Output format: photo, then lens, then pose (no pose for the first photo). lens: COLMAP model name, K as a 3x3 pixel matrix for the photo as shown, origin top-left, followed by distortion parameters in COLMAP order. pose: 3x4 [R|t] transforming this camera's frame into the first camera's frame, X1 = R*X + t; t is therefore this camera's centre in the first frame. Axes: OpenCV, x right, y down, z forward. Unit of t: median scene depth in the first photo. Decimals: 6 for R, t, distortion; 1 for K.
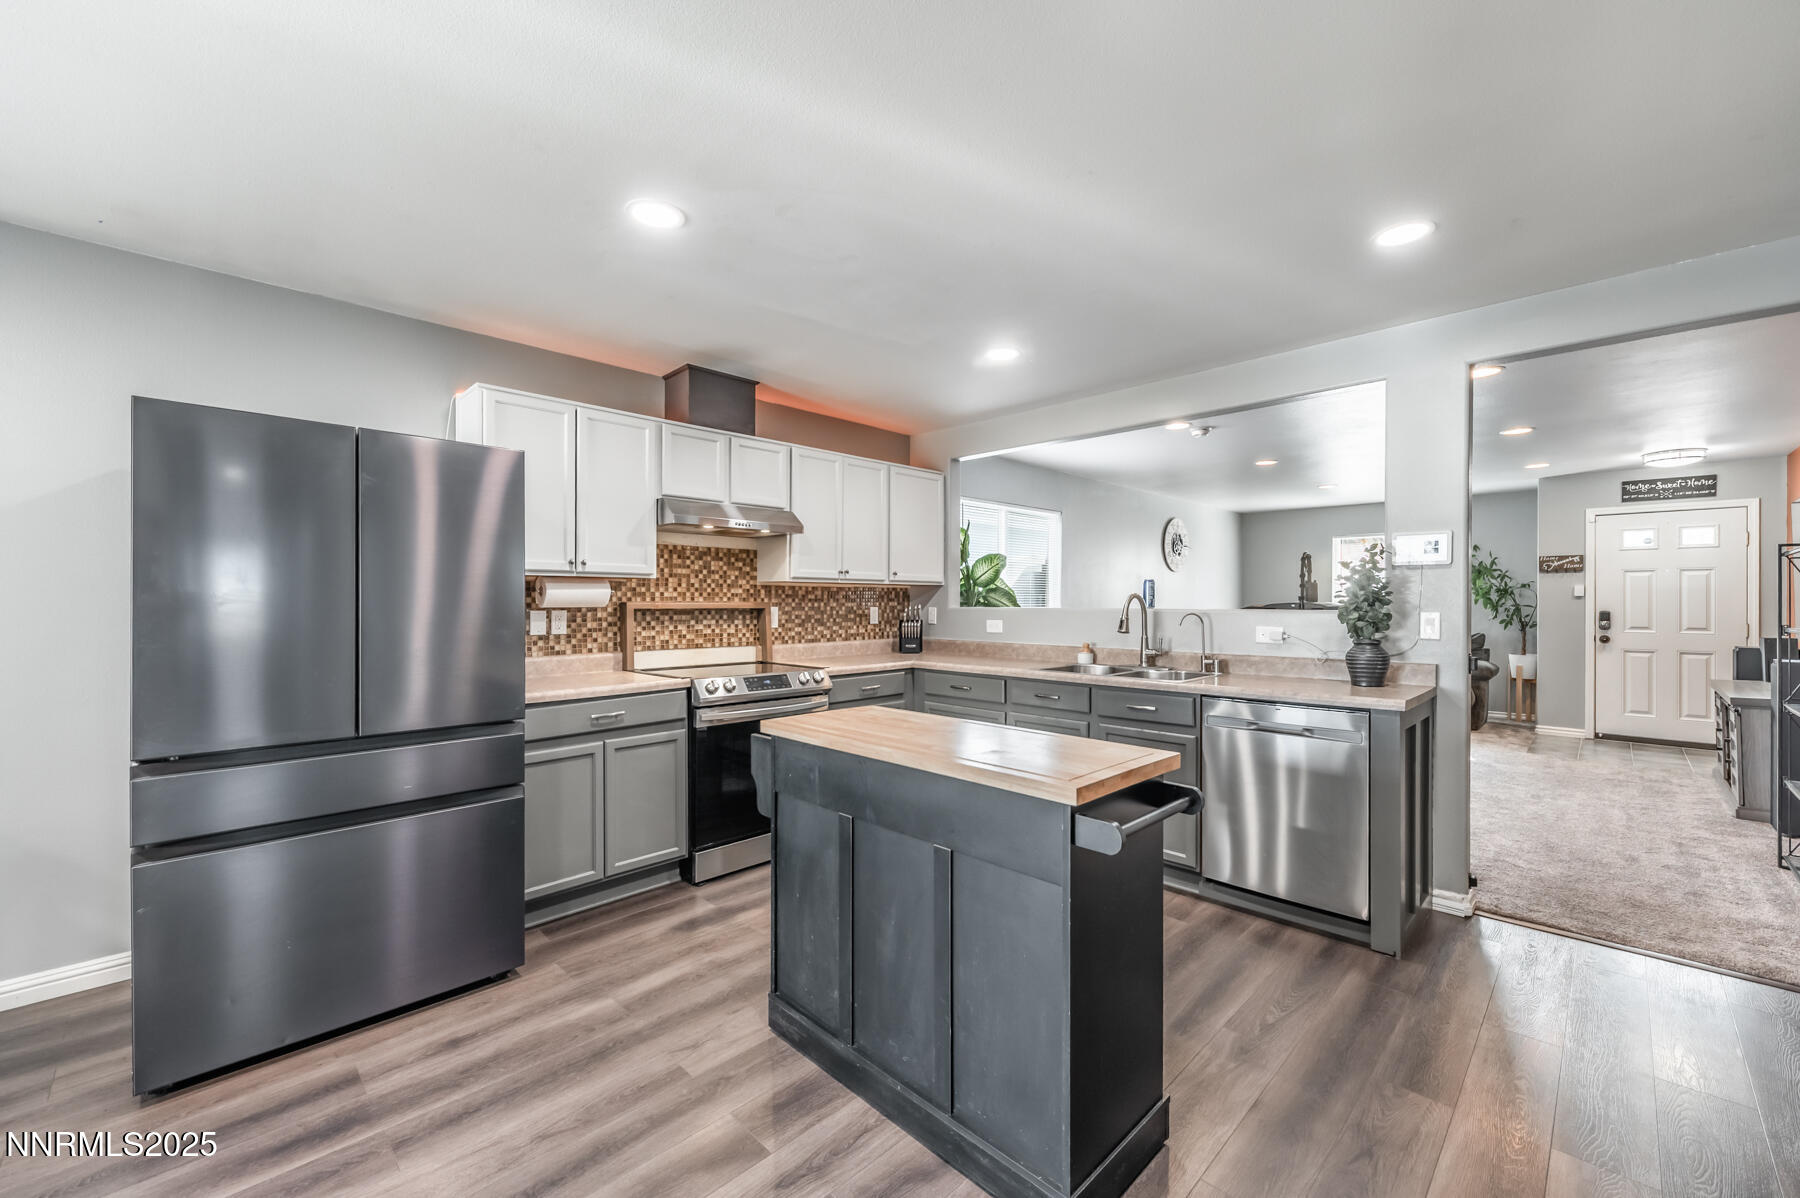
lens RADIAL K [[711.5, 0, 893.2], [0, 711.5, 603.6], [0, 0, 1]] dist [-0.005447, -0.000102]
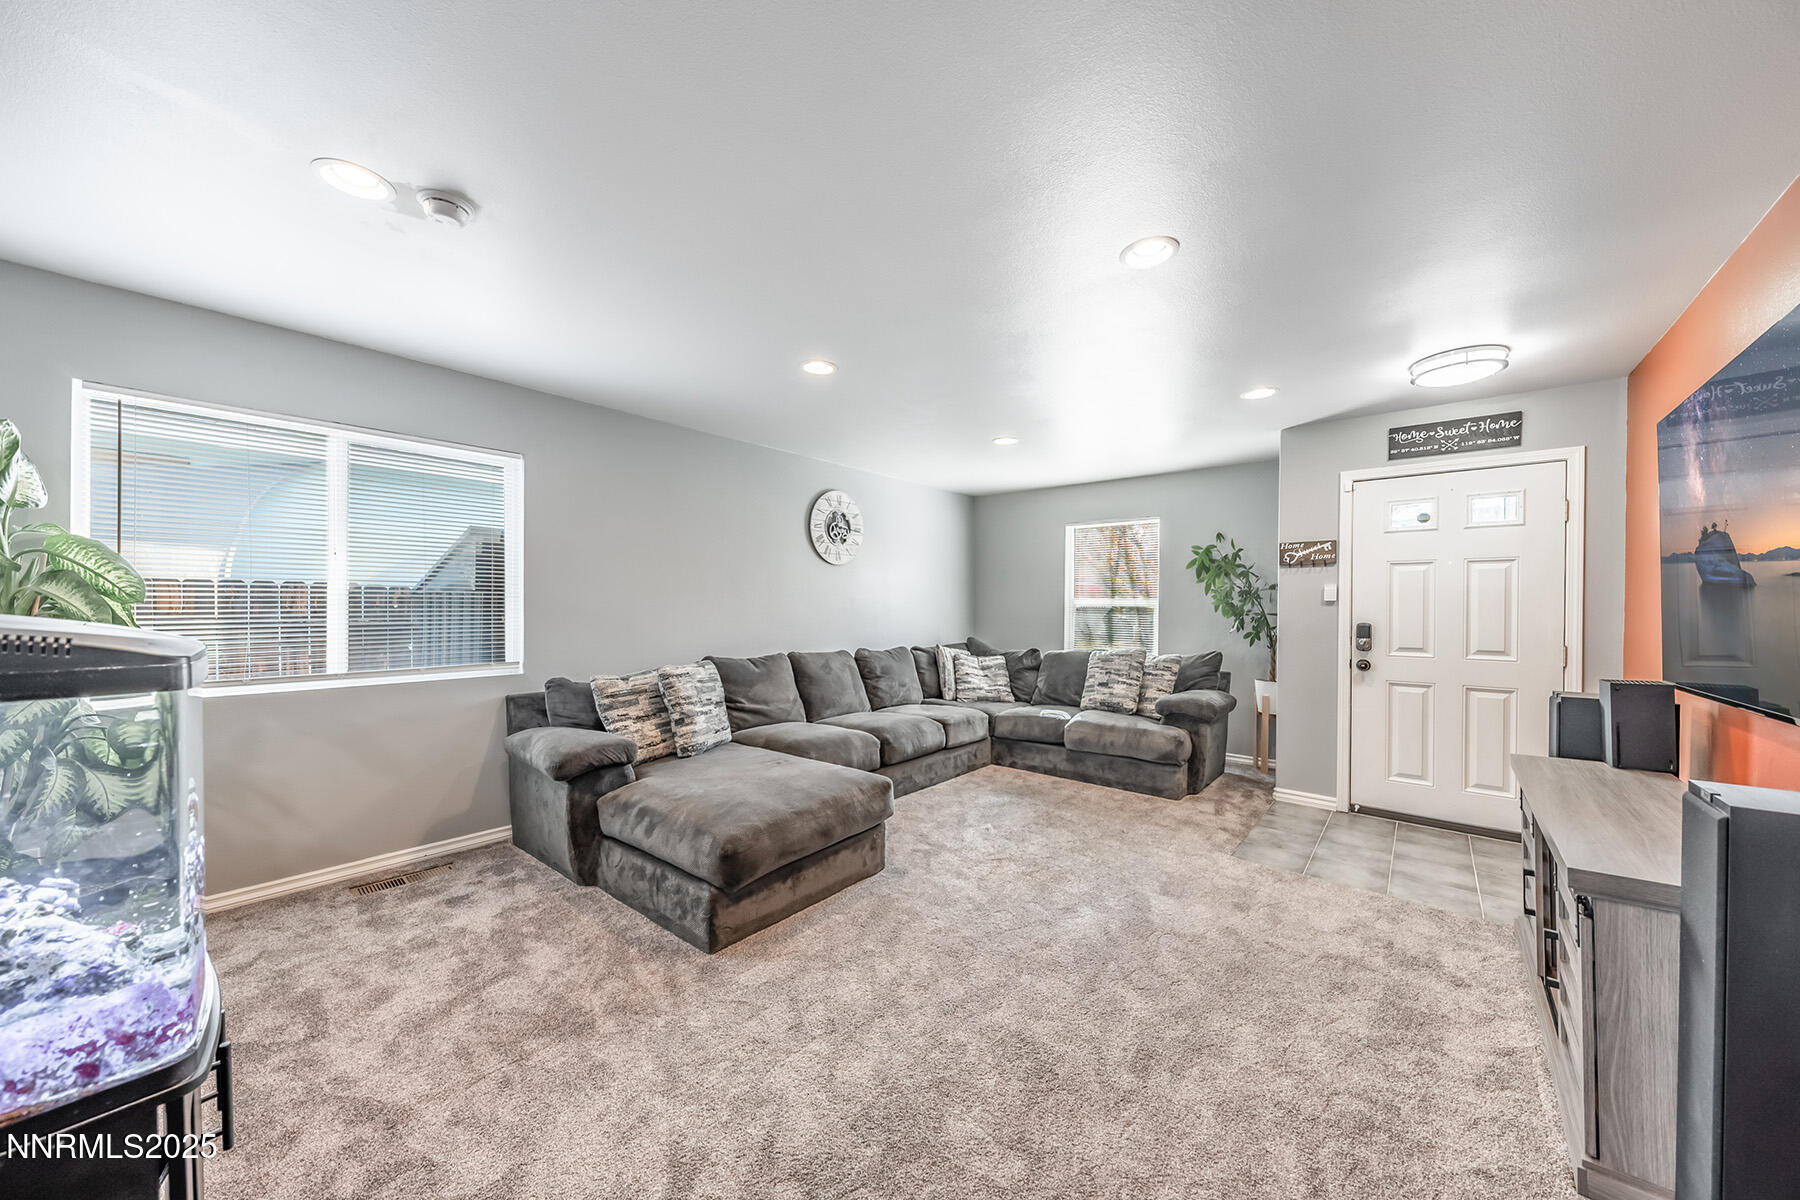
lens RADIAL K [[631.1, 0, 887.9], [0, 631.1, 608.8], [0, 0, 1]] dist [0.002753, -0.002135]
pose [[0.996300, 0.005895, 0.085737, 0.828096], [-0.006281, 0.999971, 0.004233, -0.004954], [-0.085710, -0.004755, 0.996309, 0.725750]]
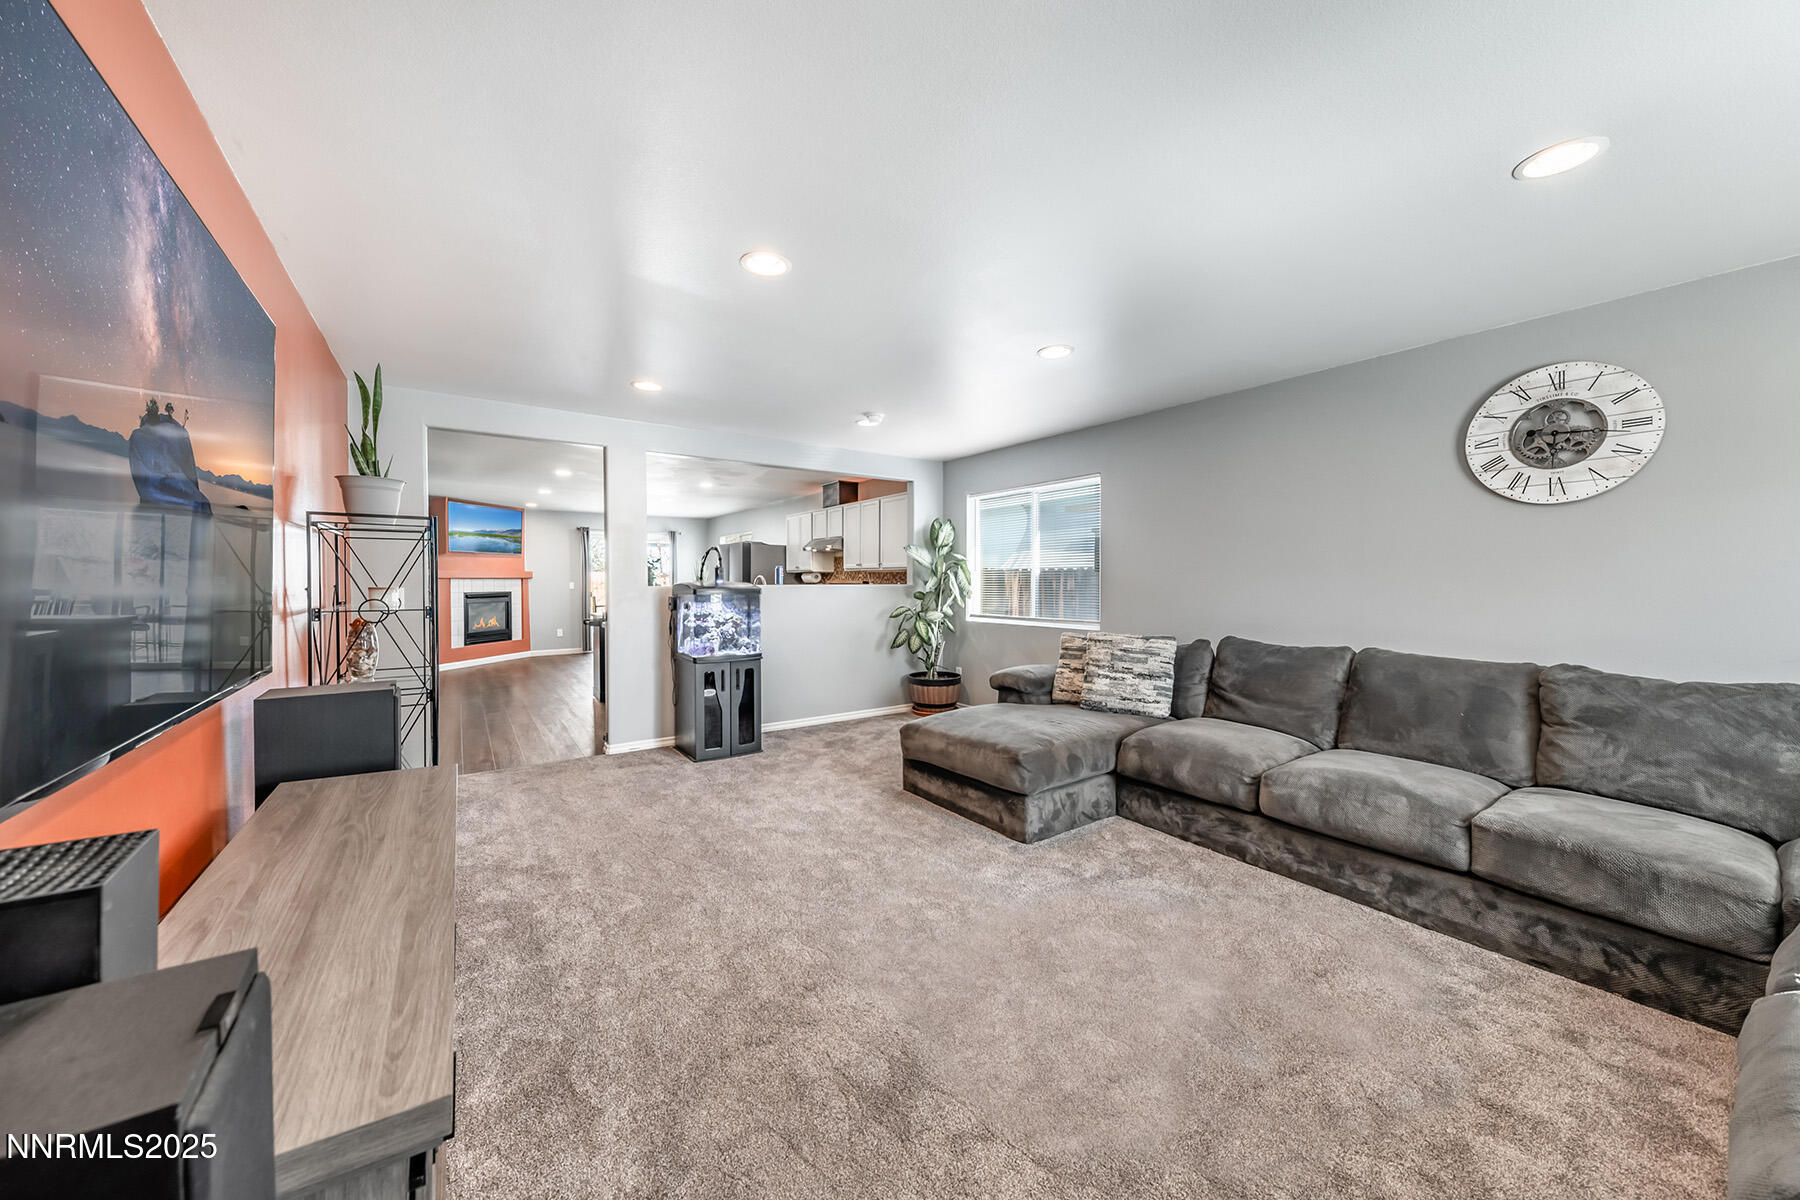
lens RADIAL K [[631.1, 0, 887.6], [0, 631.1, 587.7], [0, 0, 1]] dist [0.002753, -0.002135]
pose [[-0.180881, 0.011799, -0.983434, 1.664555], [-0.001983, 0.999922, 0.012362, -0.005062], [0.983503, 0.004186, -0.180843, 1.459184]]
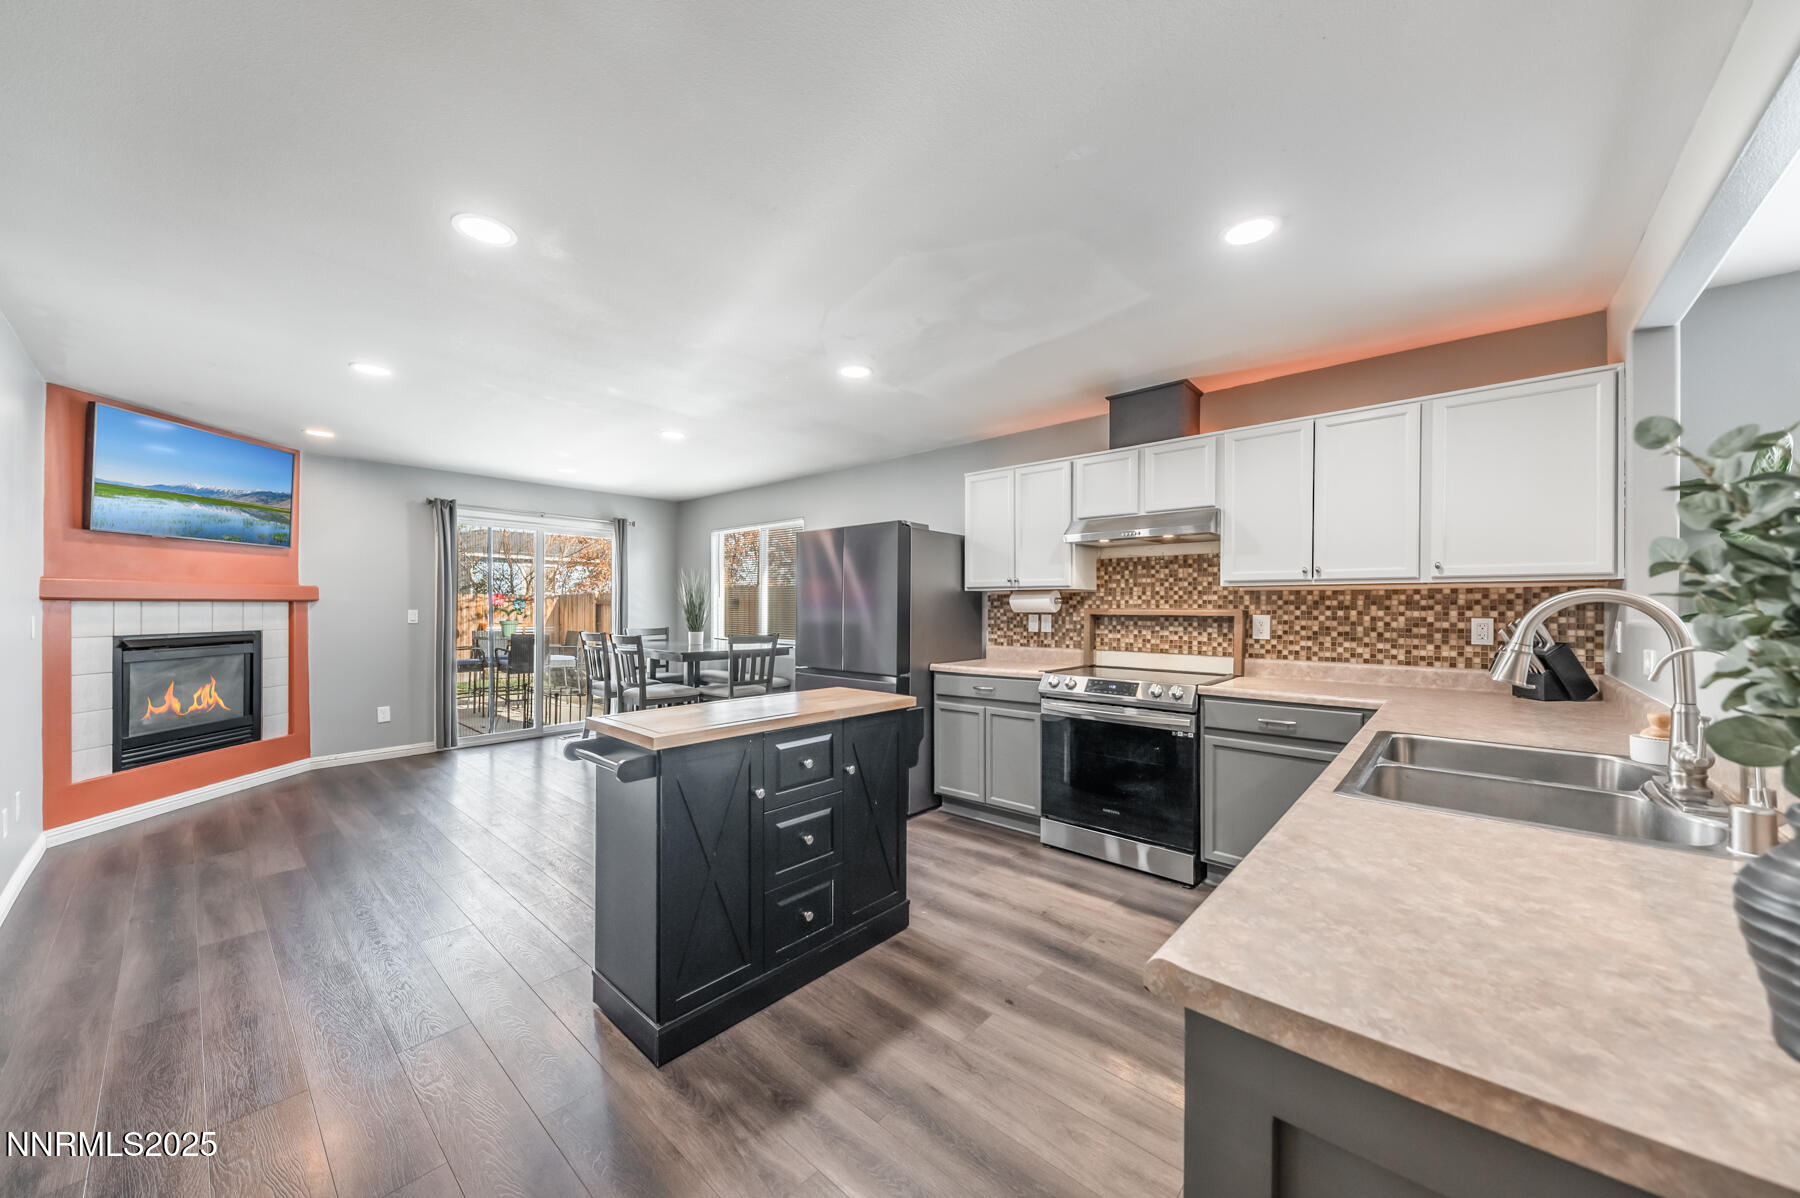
lens RADIAL K [[631.1, 0, 914.3], [0, 631.1, 603.8], [0, 0, 1]] dist [0.002753, -0.002135]
pose [[0.075411, -0.004325, -0.997143, 0.568888], [-0.005297, 0.999975, -0.004738, -0.003377], [0.997138, 0.005639, 0.075386, 0.516030]]
